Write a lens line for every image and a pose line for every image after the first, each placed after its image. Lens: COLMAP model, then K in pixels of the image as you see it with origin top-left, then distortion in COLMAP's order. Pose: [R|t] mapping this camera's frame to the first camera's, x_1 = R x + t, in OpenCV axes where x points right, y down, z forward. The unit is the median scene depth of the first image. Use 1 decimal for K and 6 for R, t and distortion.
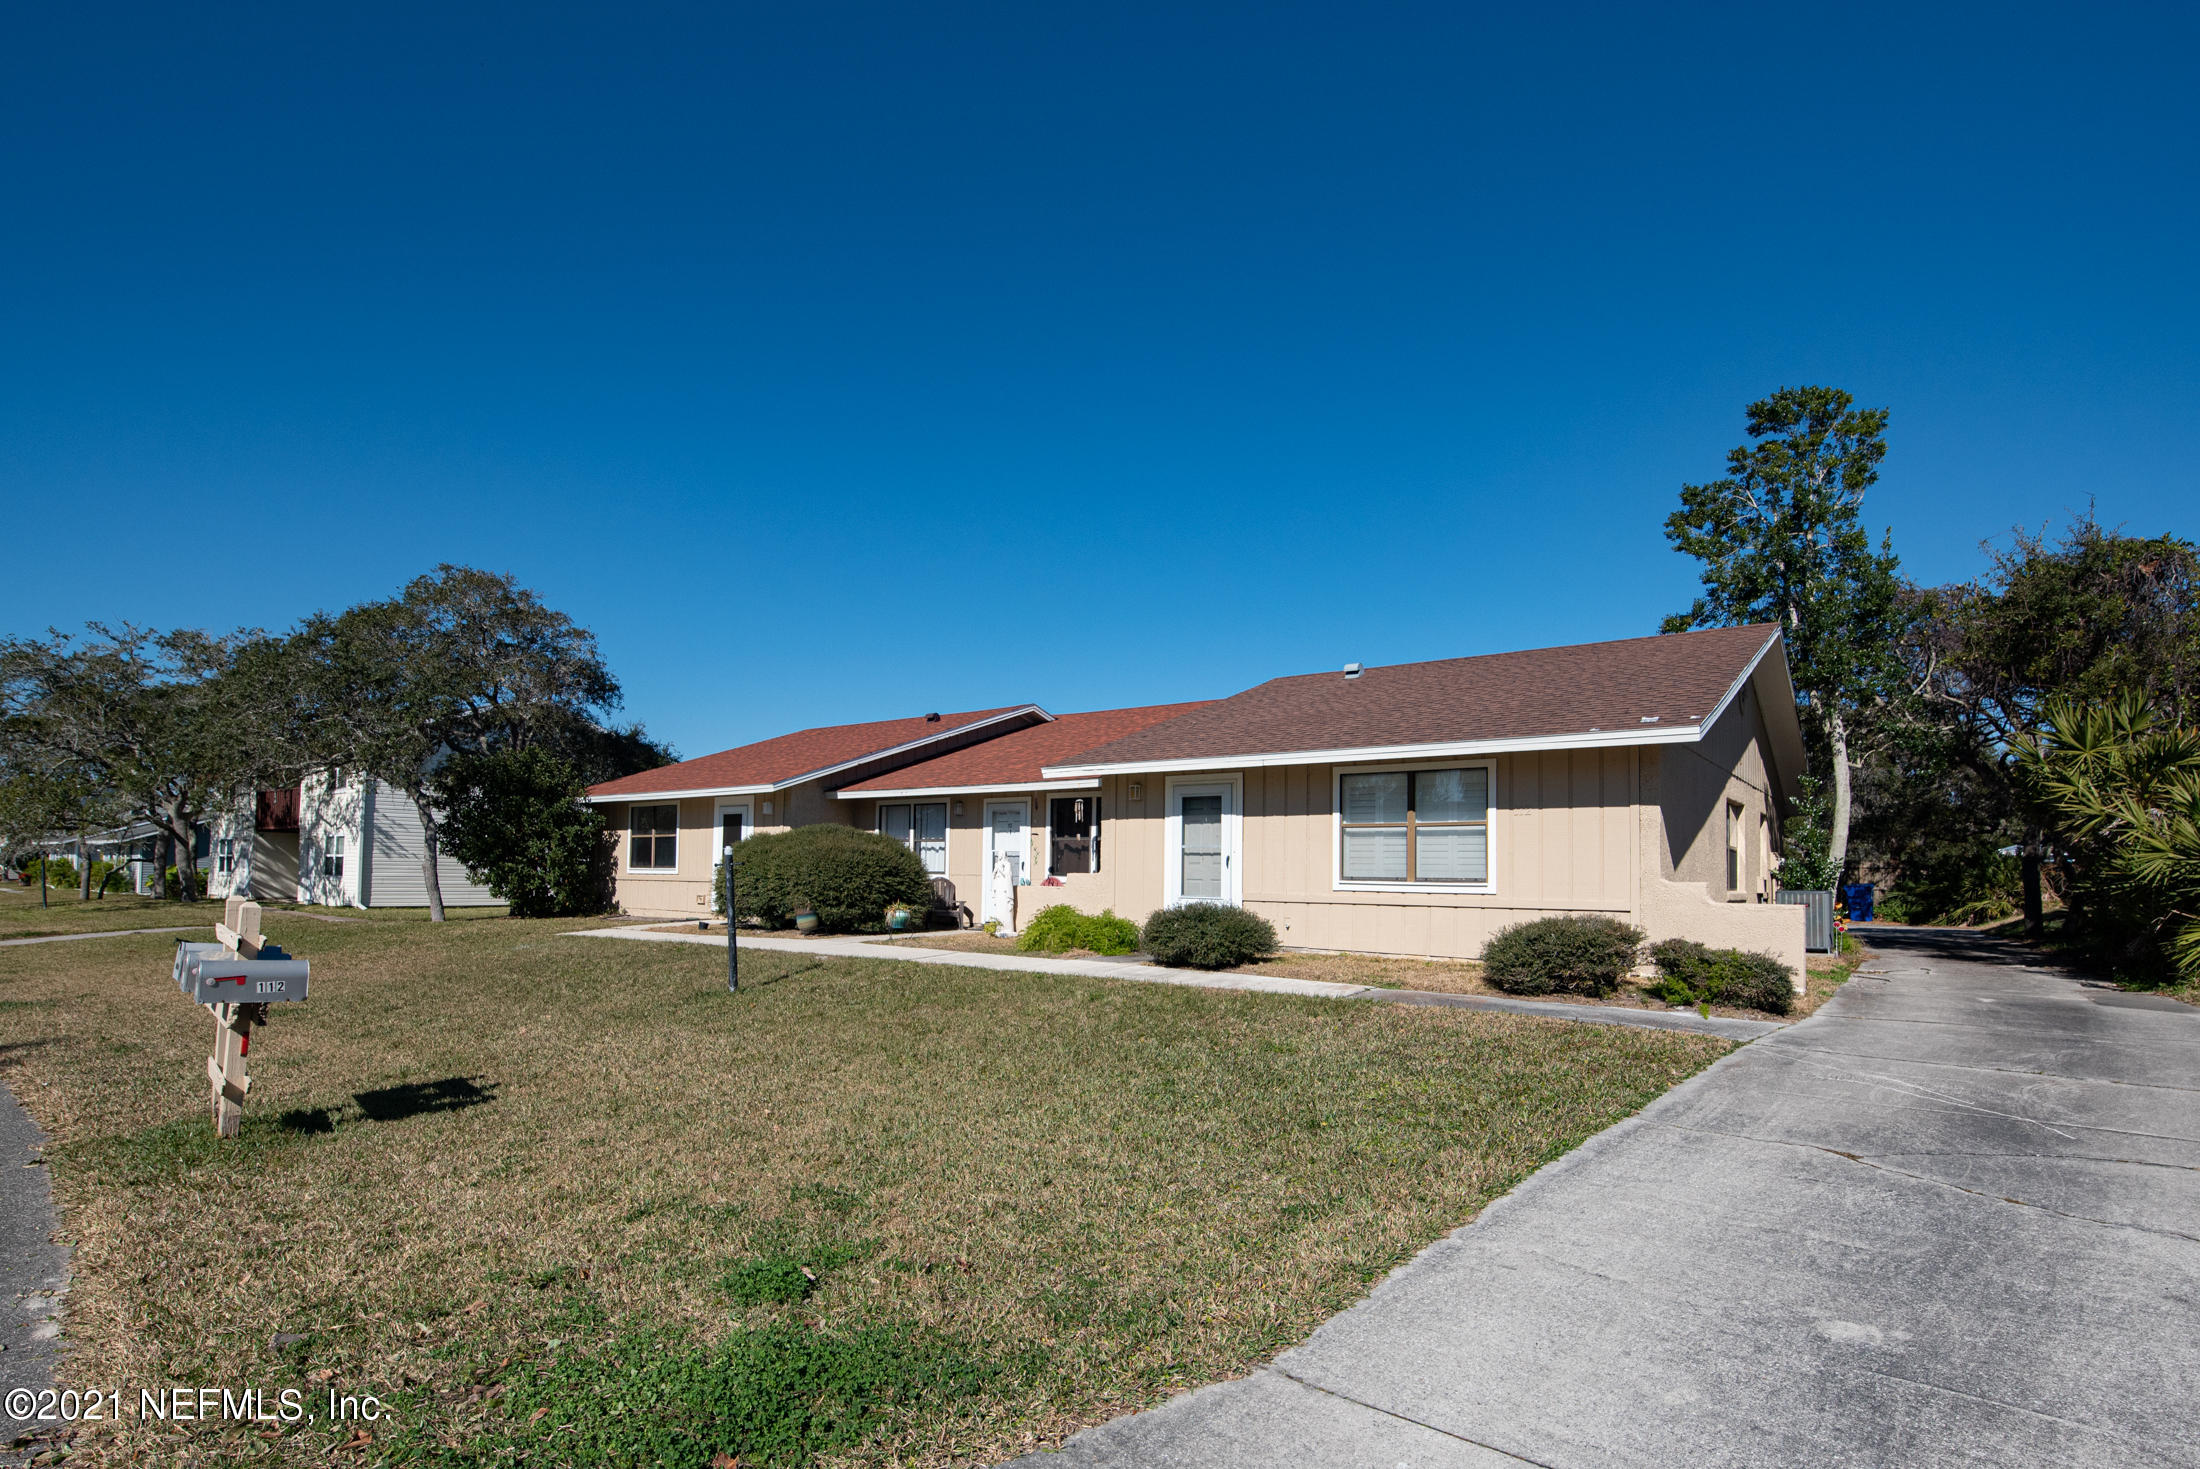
lens RADIAL K [[986.2, 0, 1096.3], [0, 986.2, 754.3], [0, 0, 1]] dist [0.000518, -0.012845]
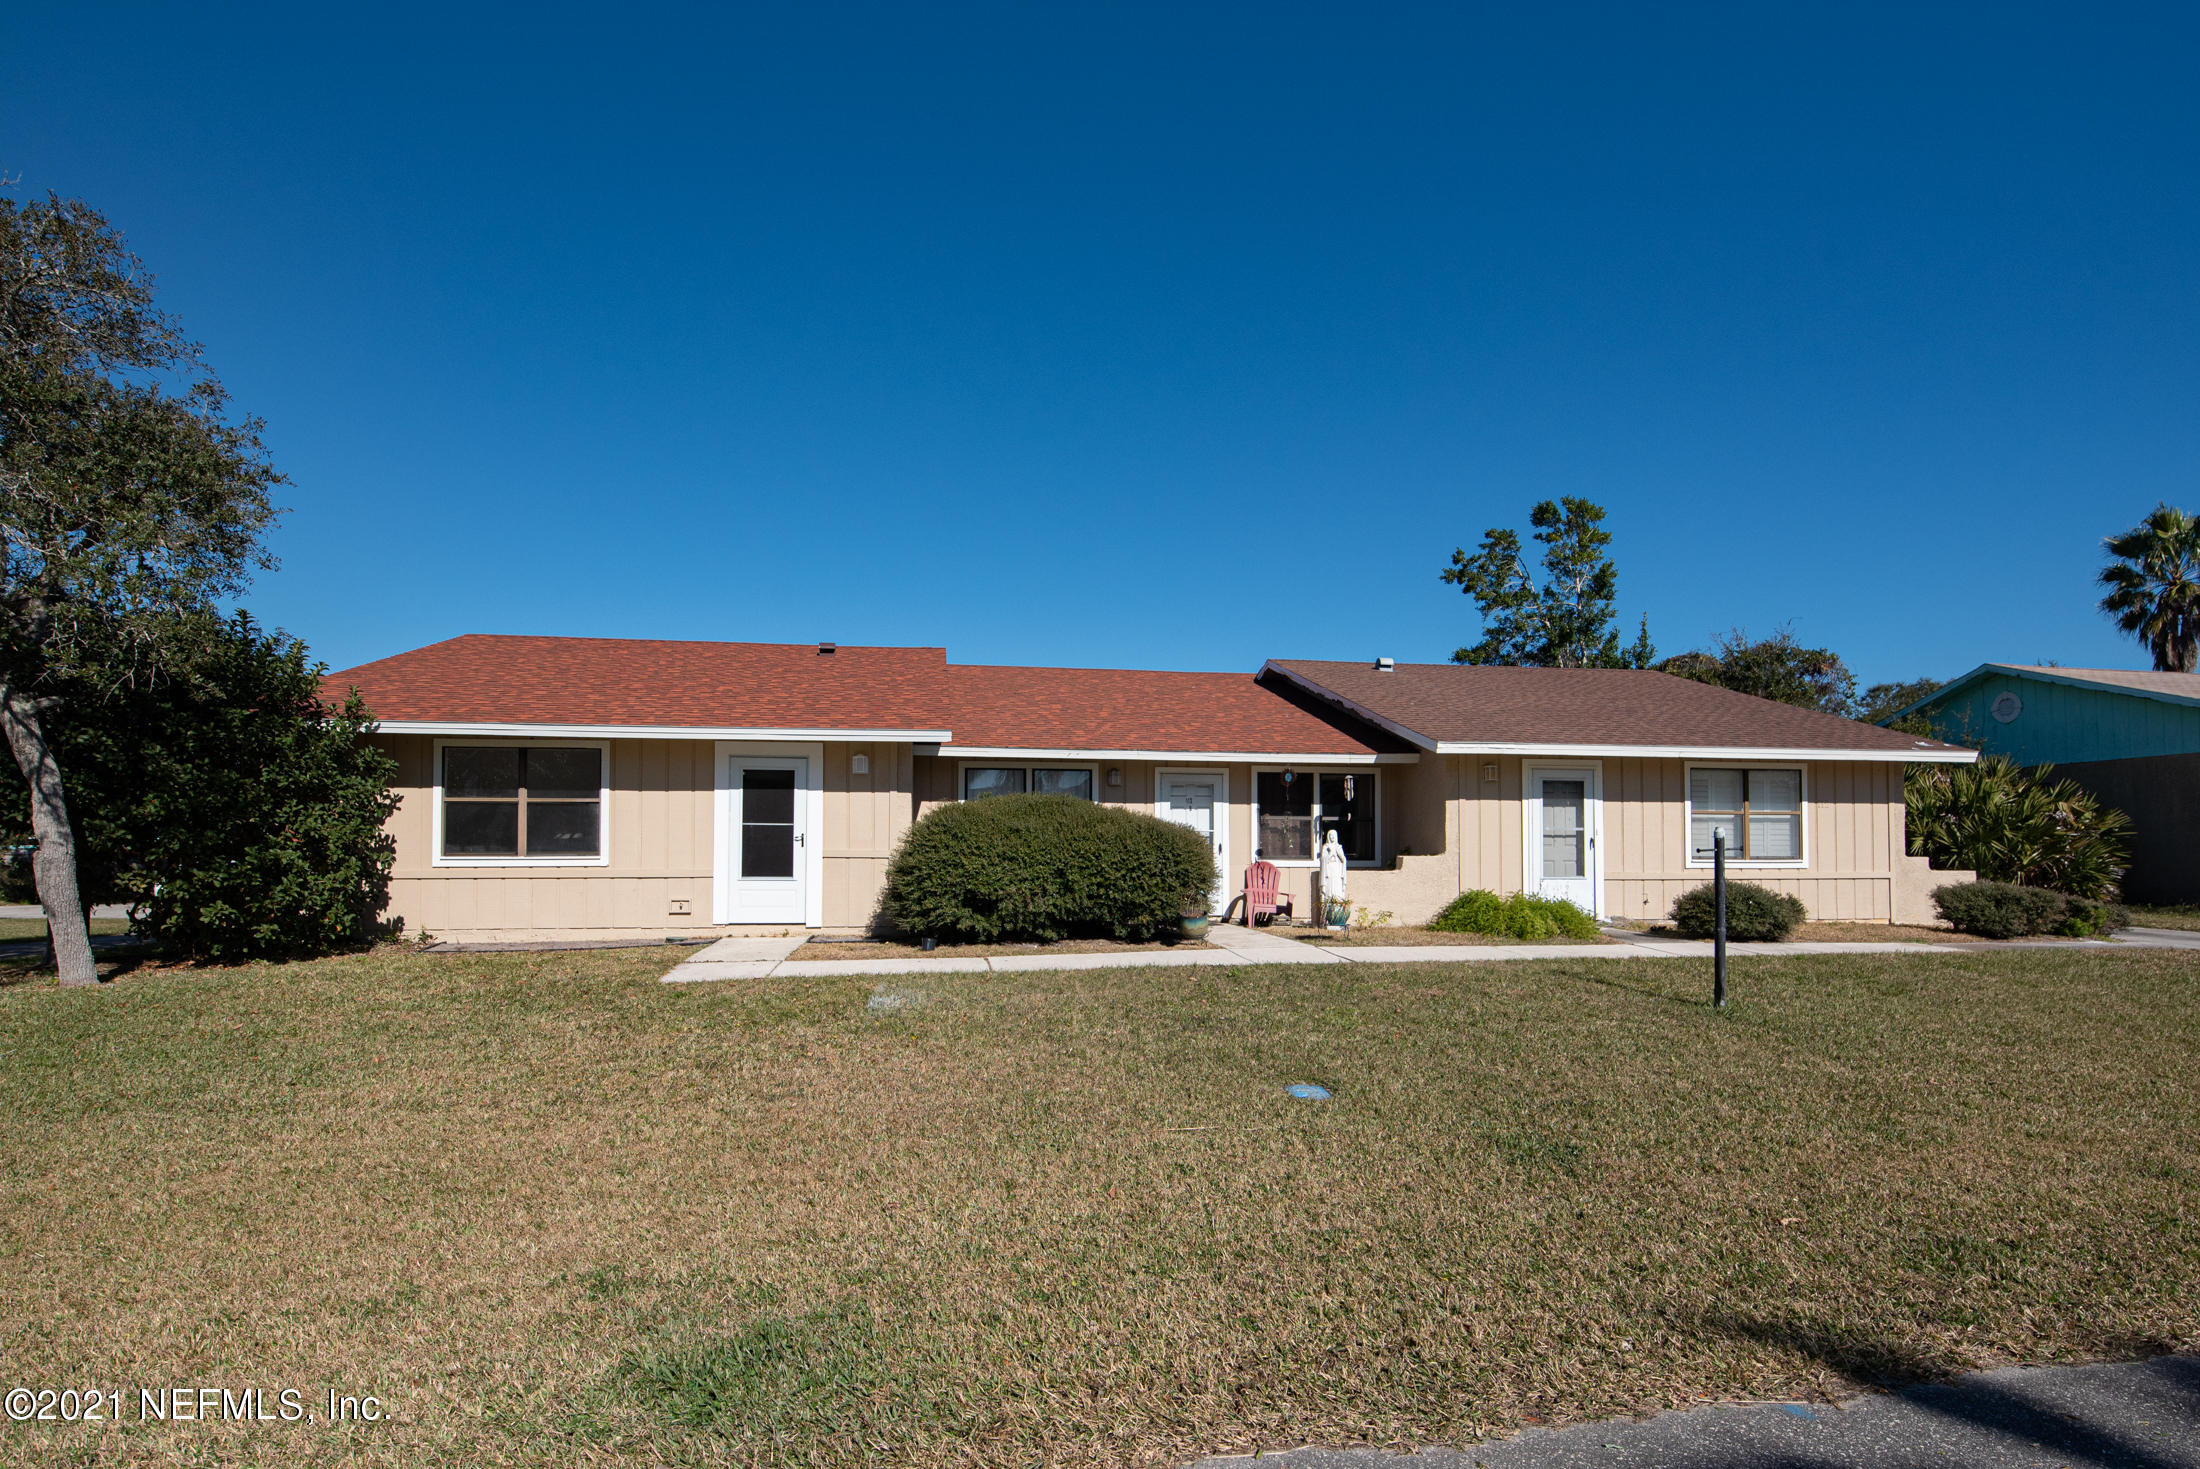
lens RADIAL K [[986.2, 0, 1096.3], [0, 986.2, 754.3], [0, 0, 1]] dist [0.000518, -0.012845]
pose [[0.727312, 0.057054, 0.683931, -0.795972], [-0.073694, 0.997269, -0.004825, 0.046527], [-0.682339, -0.046893, 0.729531, 0.481961]]
